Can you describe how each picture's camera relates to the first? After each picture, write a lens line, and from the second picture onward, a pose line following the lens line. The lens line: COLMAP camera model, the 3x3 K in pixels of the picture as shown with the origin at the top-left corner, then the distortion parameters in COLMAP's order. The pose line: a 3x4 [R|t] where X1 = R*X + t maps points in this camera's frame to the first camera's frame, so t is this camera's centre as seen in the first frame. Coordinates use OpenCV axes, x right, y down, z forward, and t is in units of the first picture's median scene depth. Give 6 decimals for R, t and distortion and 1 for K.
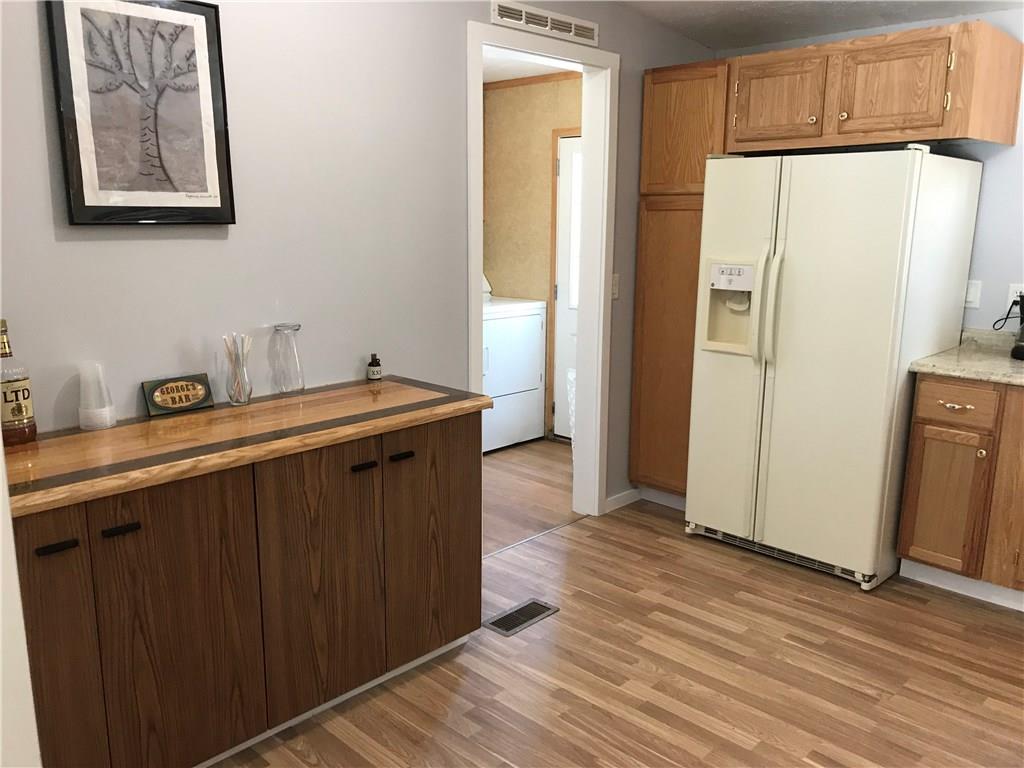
lens RADIAL K [[836.6, 0, 510.2], [0, 836.6, 387.8], [0, 0, 1]] dist [-0.002819, -0.000768]
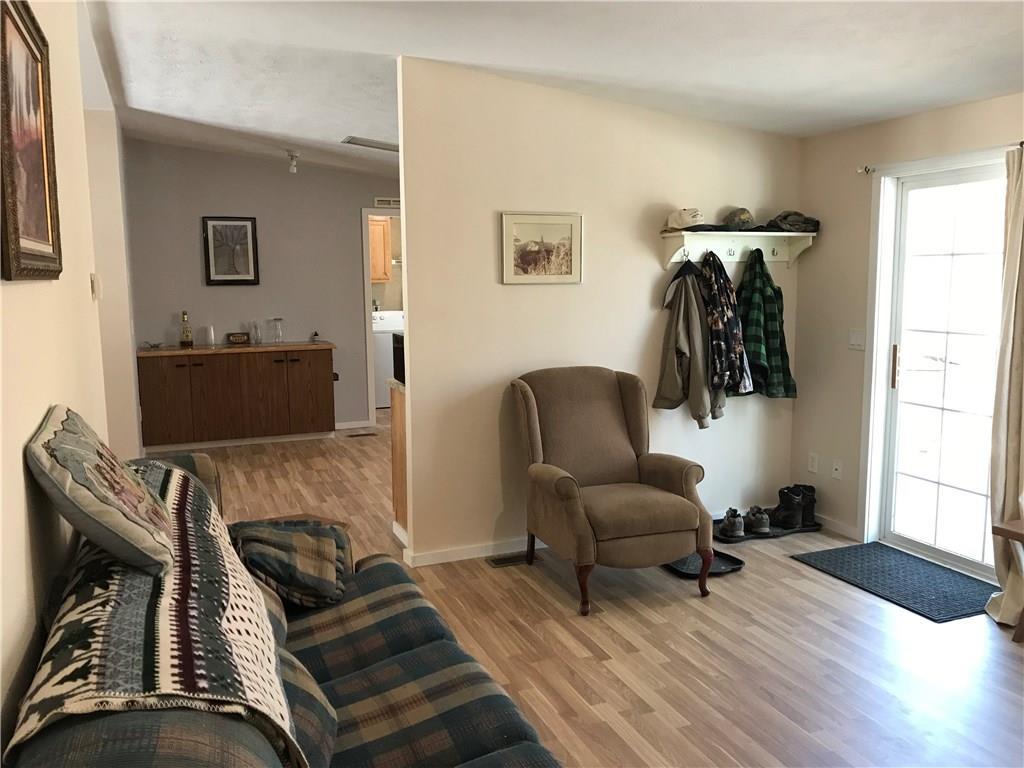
lens RADIAL K [[836.6, 0, 513.1], [0, 836.6, 382.0], [0, 0, 1]] dist [-0.002819, -0.000768]
pose [[0.915331, 0.041944, -0.400511, 1.905653], [-0.071168, 0.995755, -0.058365, 0.295994], [0.396363, 0.081927, 0.914431, -1.527610]]
